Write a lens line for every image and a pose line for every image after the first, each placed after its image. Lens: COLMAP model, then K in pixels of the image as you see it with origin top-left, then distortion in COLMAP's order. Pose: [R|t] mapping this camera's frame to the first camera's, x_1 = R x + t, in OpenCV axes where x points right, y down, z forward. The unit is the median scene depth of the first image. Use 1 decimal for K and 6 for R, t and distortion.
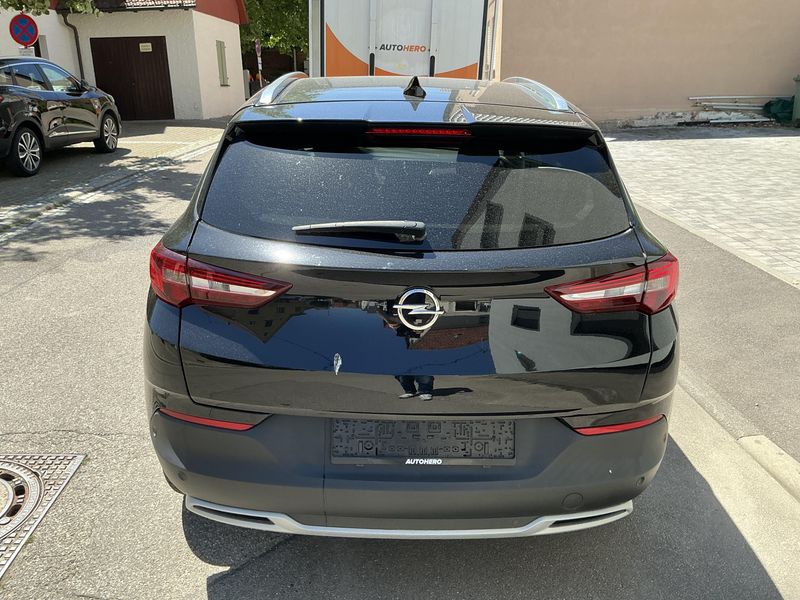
lens RADIAL K [[659.1, 0, 400.0], [0, 659.1, 300.0], [0, 0, 1]] dist [0.010784, -0.040553]
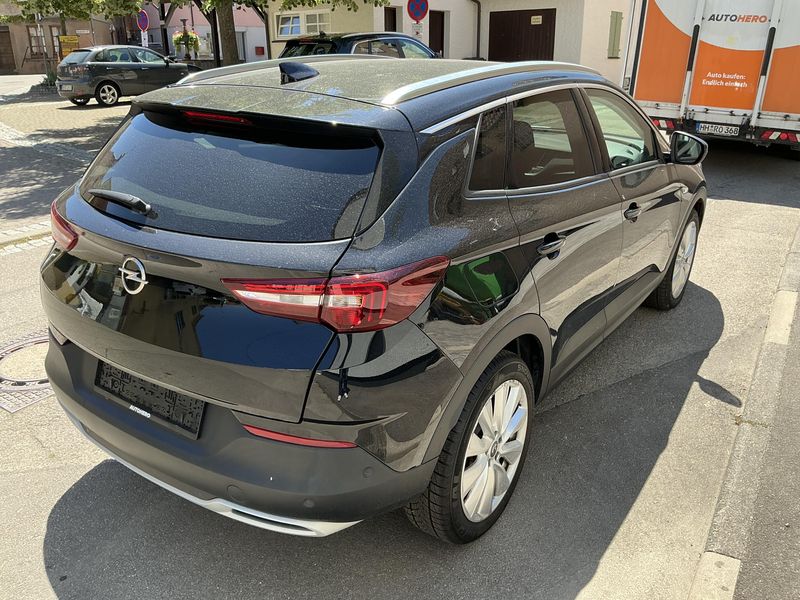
lens RADIAL K [[648.5, 0, 400.0], [0, 648.5, 300.0], [0, 0, 1]] dist [-0.001400, -0.008948]
pose [[0.815067, 0.212470, -0.539001, 0.184332], [-0.187546, 0.976995, 0.101521, -0.026144], [0.548172, 0.018341, 0.836164, 0.059667]]
